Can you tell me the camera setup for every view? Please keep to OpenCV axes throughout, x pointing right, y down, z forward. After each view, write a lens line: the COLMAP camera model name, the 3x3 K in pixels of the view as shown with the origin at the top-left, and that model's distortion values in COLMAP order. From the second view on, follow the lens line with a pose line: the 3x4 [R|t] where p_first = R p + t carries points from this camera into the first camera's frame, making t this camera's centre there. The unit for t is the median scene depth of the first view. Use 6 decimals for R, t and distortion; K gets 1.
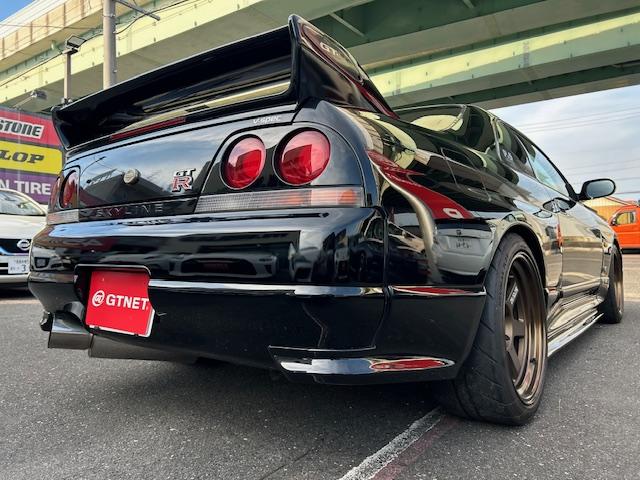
lens RADIAL K [[475.4, 0, 317.7], [0, 475.4, 244.3], [0, 0, 1]] dist [0.051698, -0.055718]
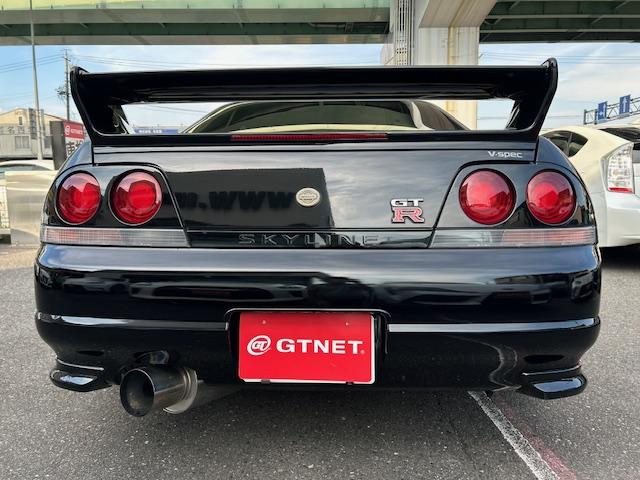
lens RADIAL K [[473.5, 0, 317.6], [0, 473.5, 239.9], [0, 0, 1]] dist [0.073078, -0.080474]
pose [[0.823369, -0.061649, 0.564148, -0.731739], [-0.011186, 0.992126, 0.124744, -0.148328], [-0.567397, -0.109021, 0.816196, 0.272409]]
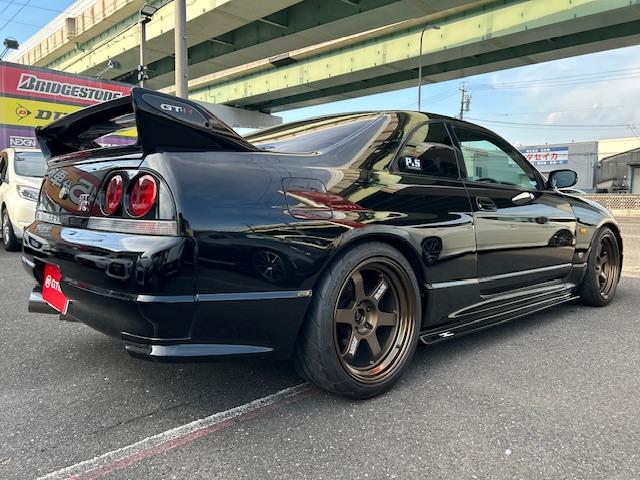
lens RADIAL K [[474.4, 0, 321.4], [0, 474.4, 241.8], [0, 0, 1]] dist [0.061267, -0.066851]
pose [[0.983967, 0.036694, -0.174537, 0.478127], [-0.019618, 0.994936, 0.098574, -0.132156], [0.177270, -0.093570, 0.979704, -0.164977]]
